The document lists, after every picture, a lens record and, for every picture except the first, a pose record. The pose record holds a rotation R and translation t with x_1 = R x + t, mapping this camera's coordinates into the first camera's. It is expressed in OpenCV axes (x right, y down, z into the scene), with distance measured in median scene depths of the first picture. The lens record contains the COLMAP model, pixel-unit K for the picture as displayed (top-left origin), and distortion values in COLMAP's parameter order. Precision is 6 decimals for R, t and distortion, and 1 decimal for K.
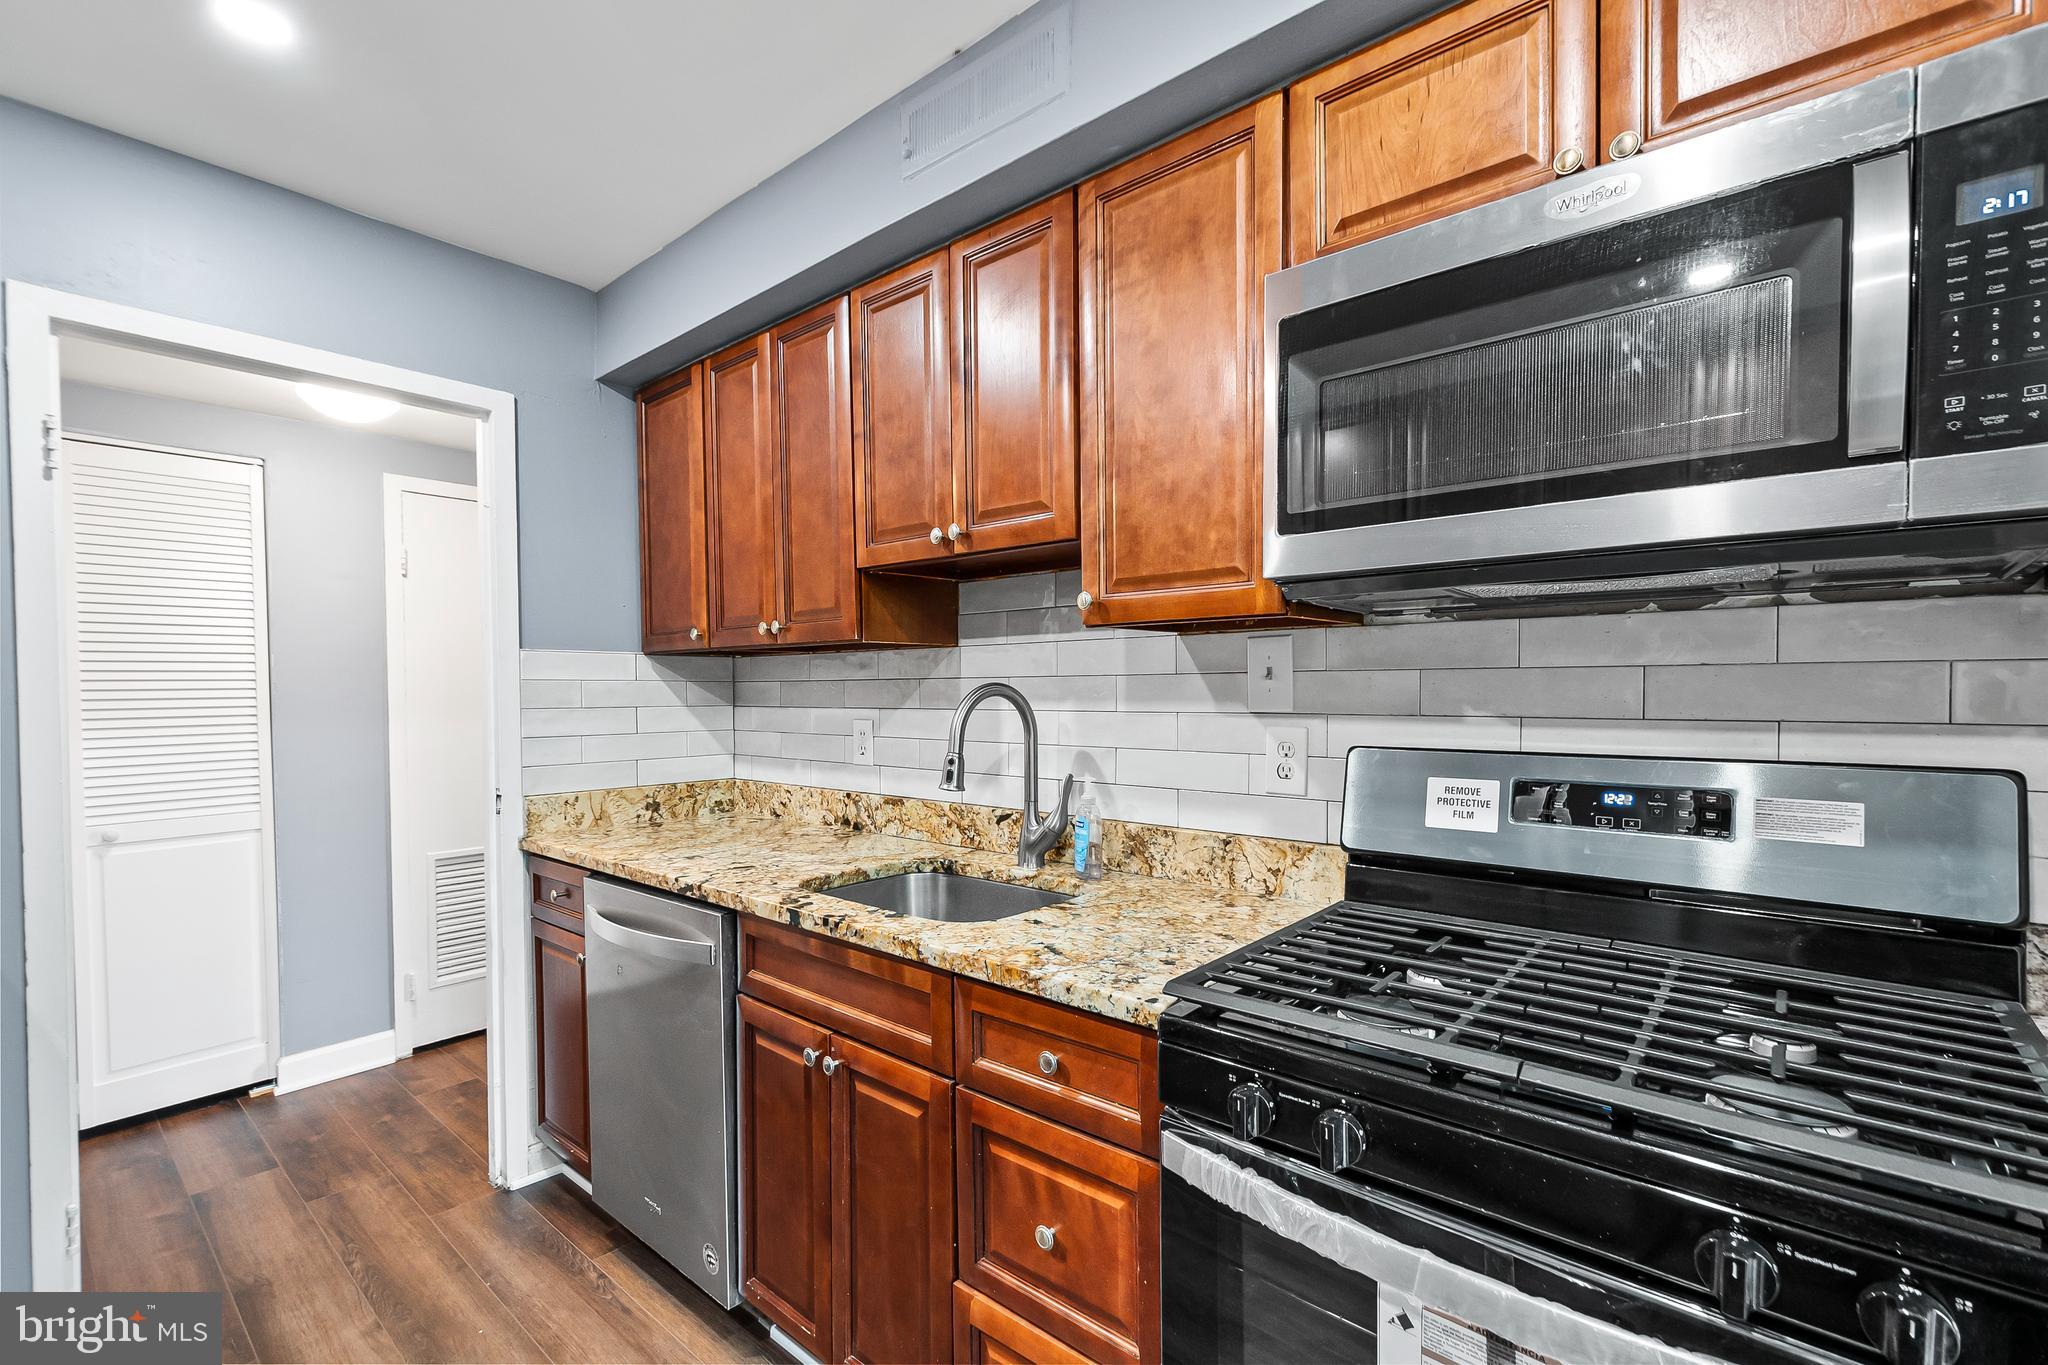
lens RADIAL K [[899.7, 0, 1041.9], [0, 899.7, 710.3], [0, 0, 1]] dist [0.009867, -0.001004]
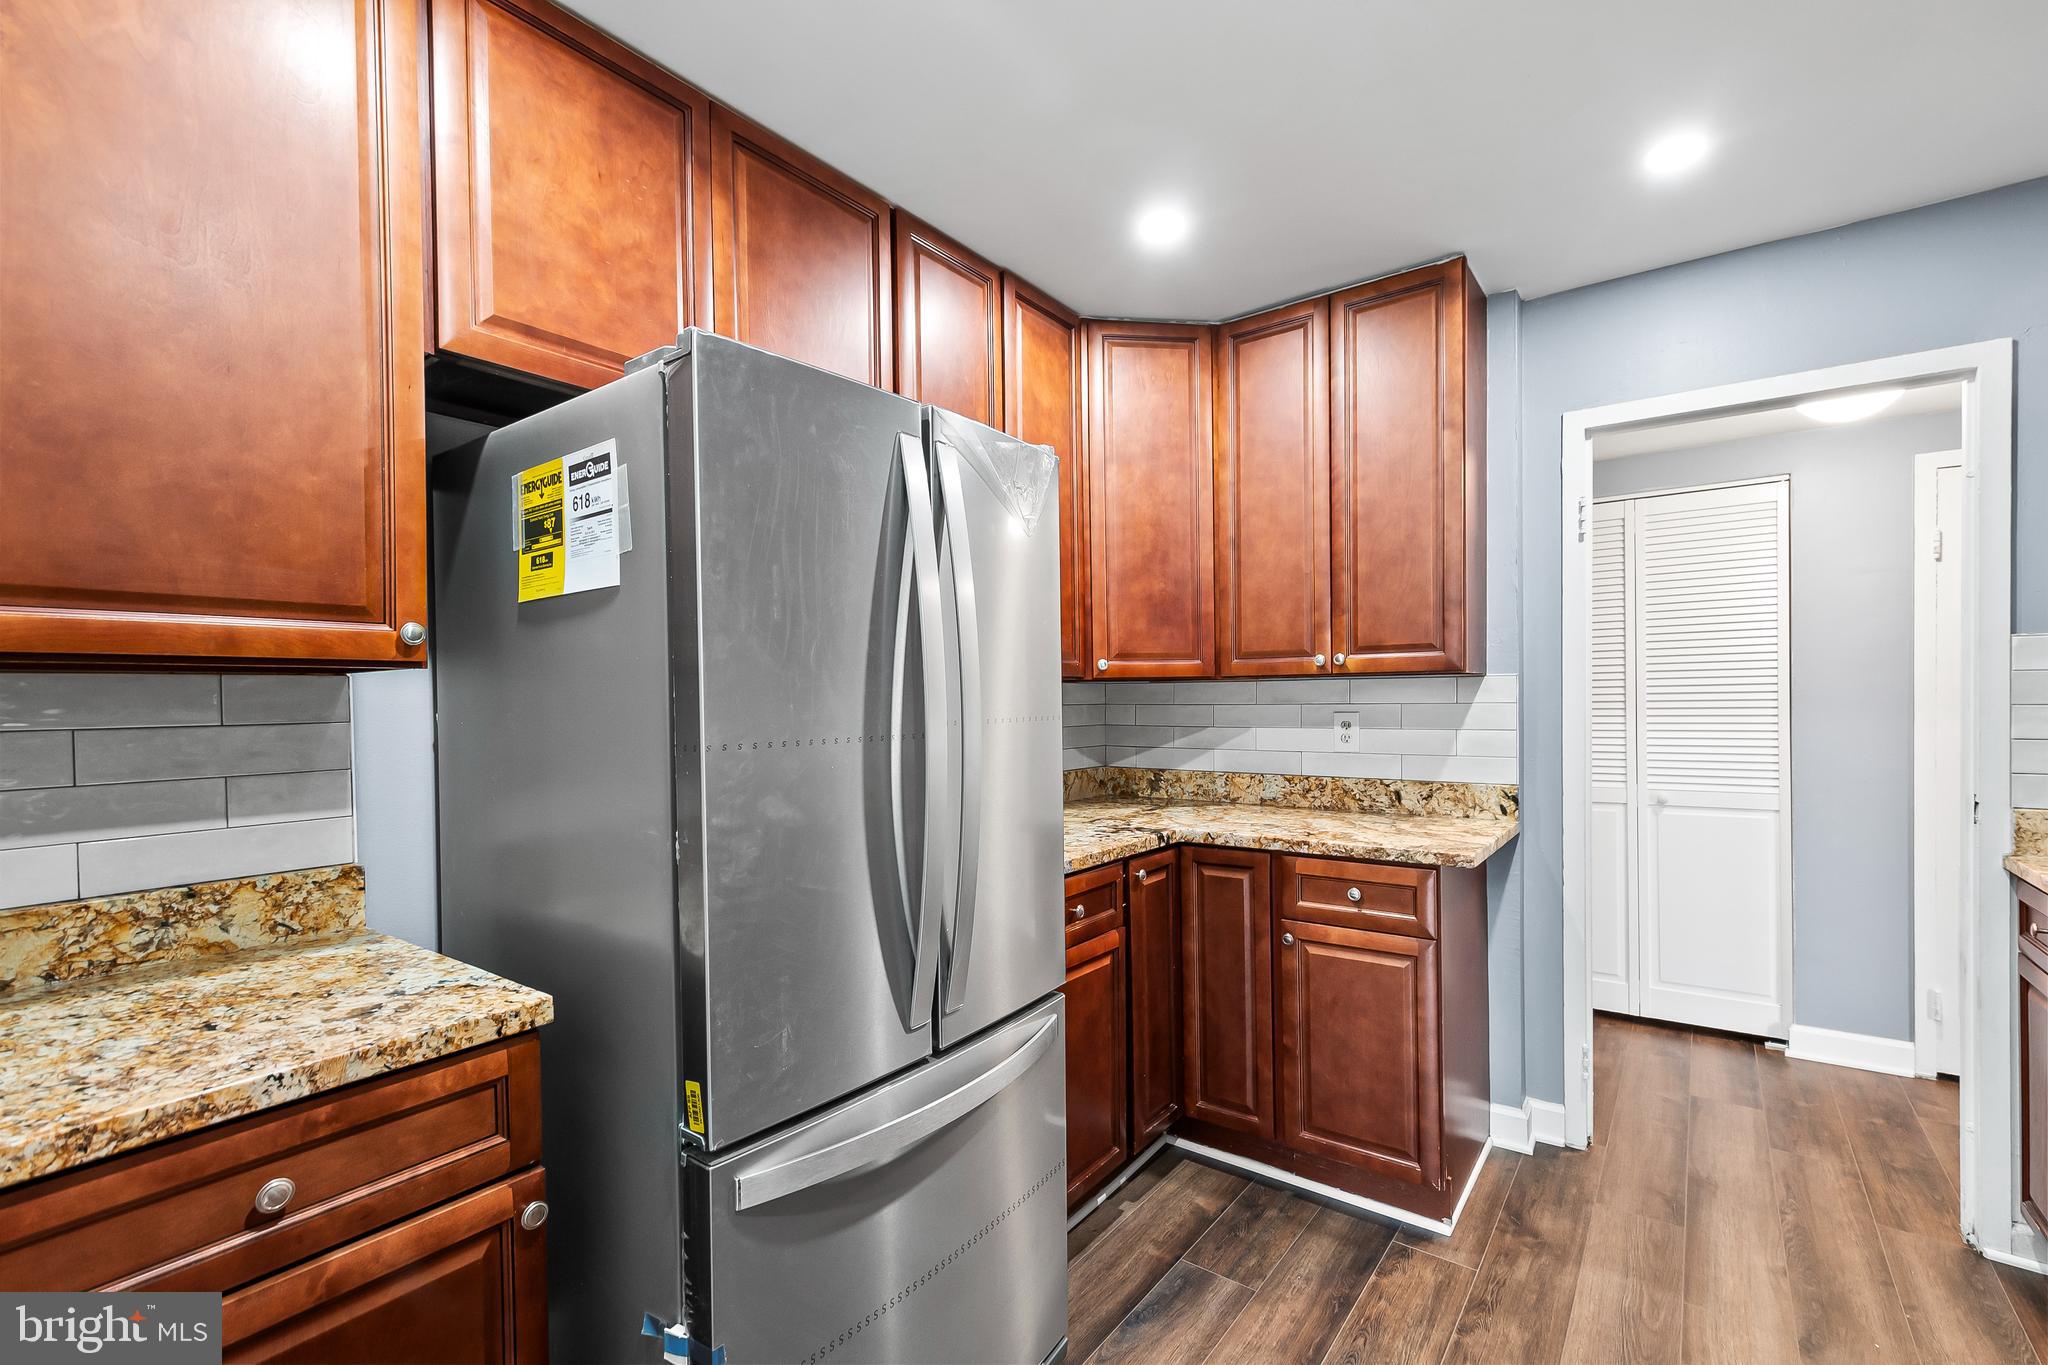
lens RADIAL K [[896.1, 0, 1037.7], [0, 896.1, 711.1], [0, 0, 1]] dist [0.011165, -0.001039]
pose [[0.070206, 0.019222, -0.997347, 0.252910], [-0.012124, 0.999757, 0.018415, 0.000766], [0.997459, 0.010799, 0.070422, 0.029458]]
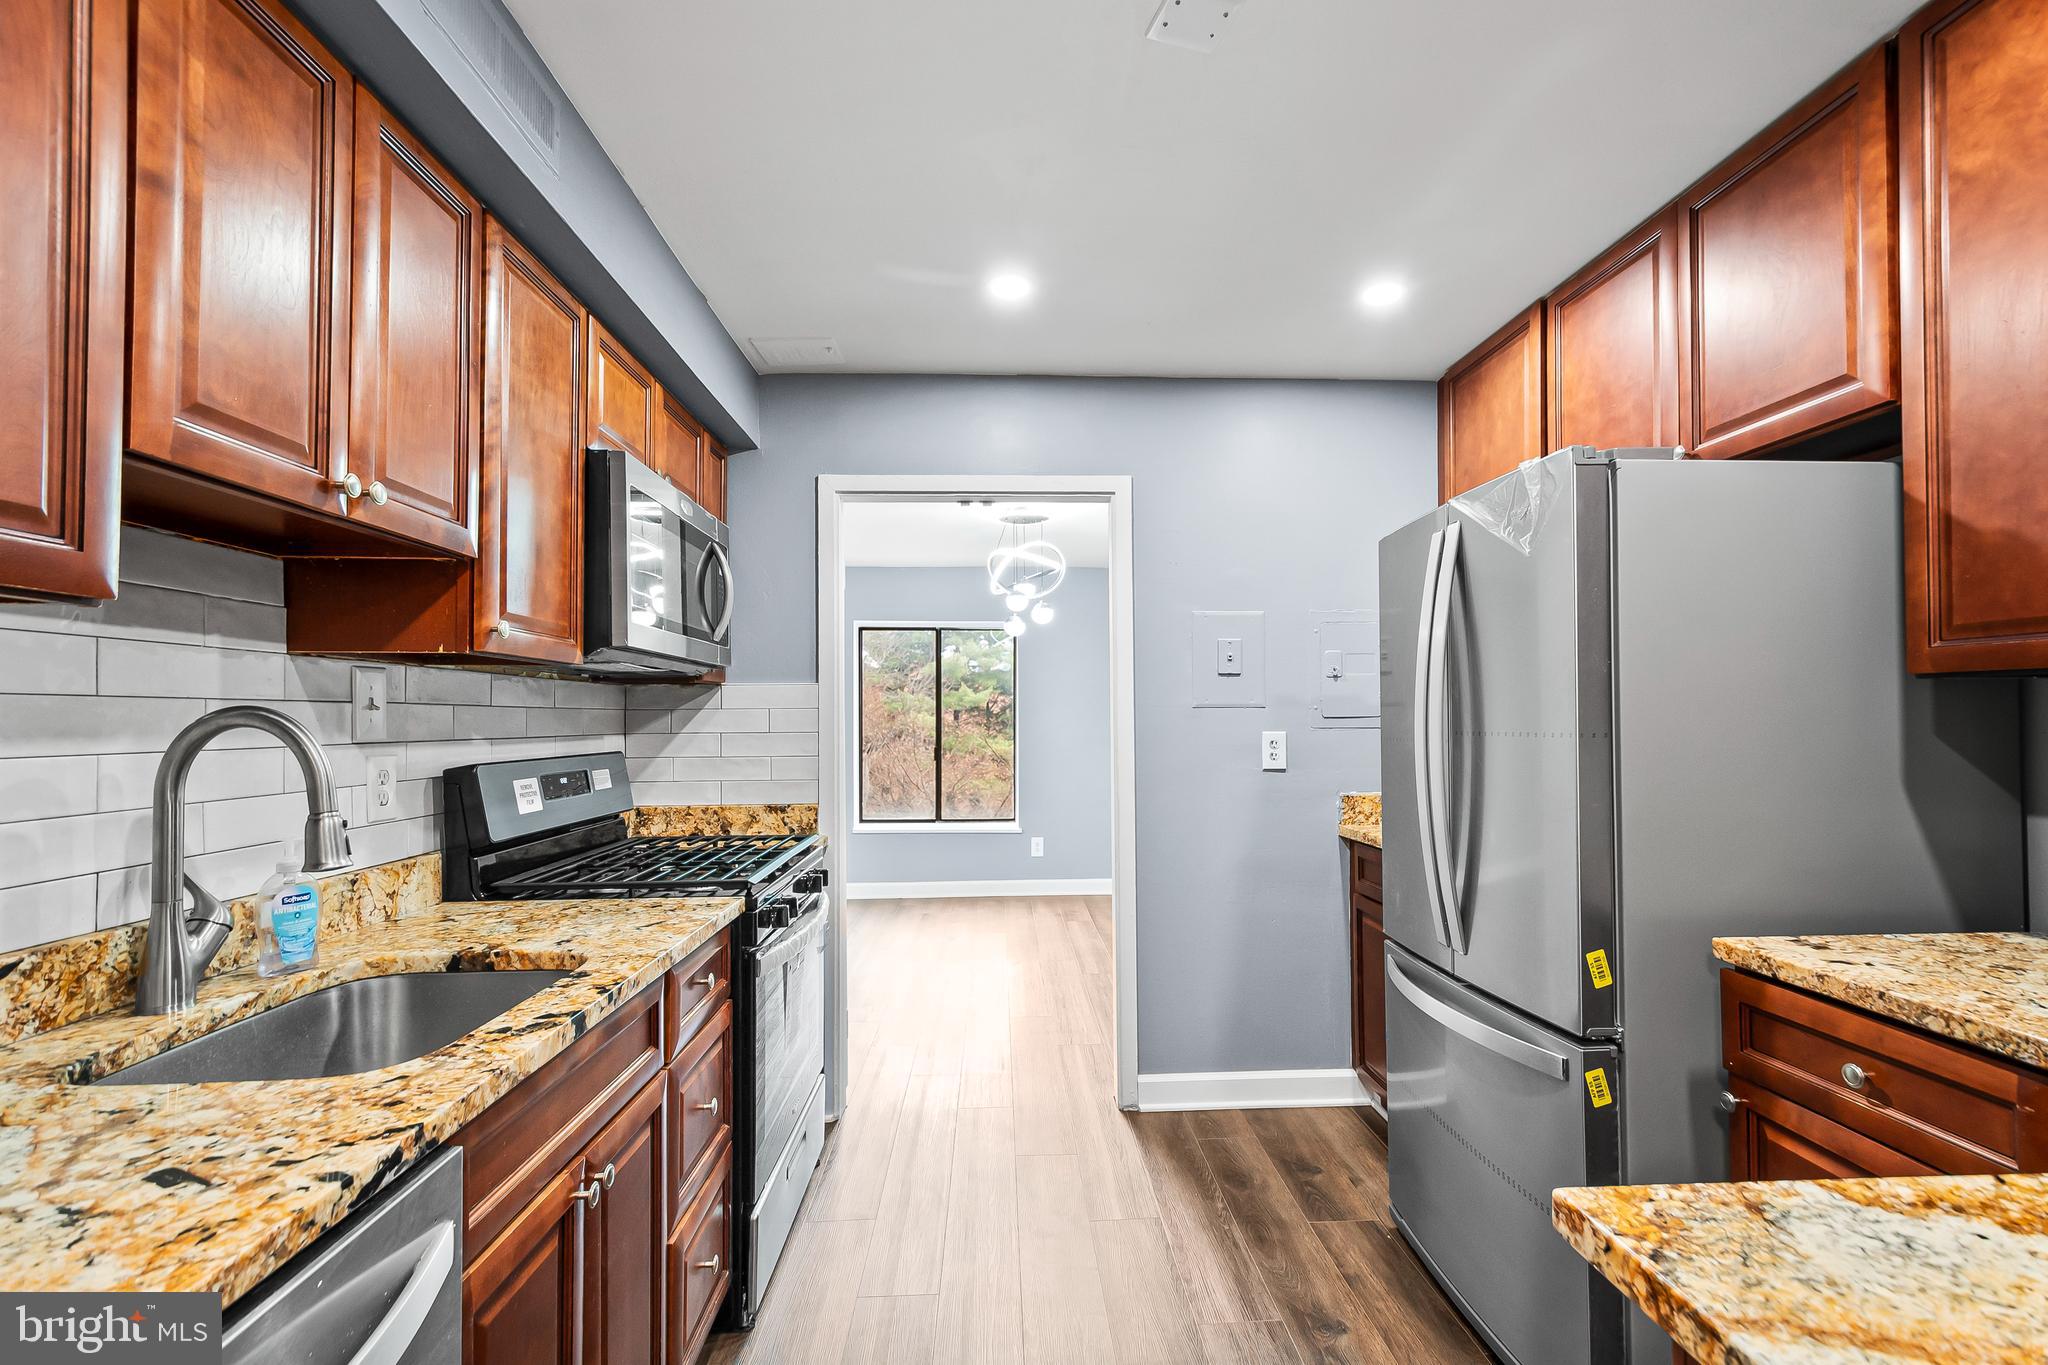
lens RADIAL K [[893.0, 0, 1045.2], [0, 893.0, 713.7], [0, 0, 1]] dist [0.009010, -0.000513]
pose [[-0.691306, 0.014463, 0.722418, -0.851588], [0.026980, 0.999619, 0.005805, -0.013248], [-0.722059, 0.023504, -0.691433, 0.978229]]
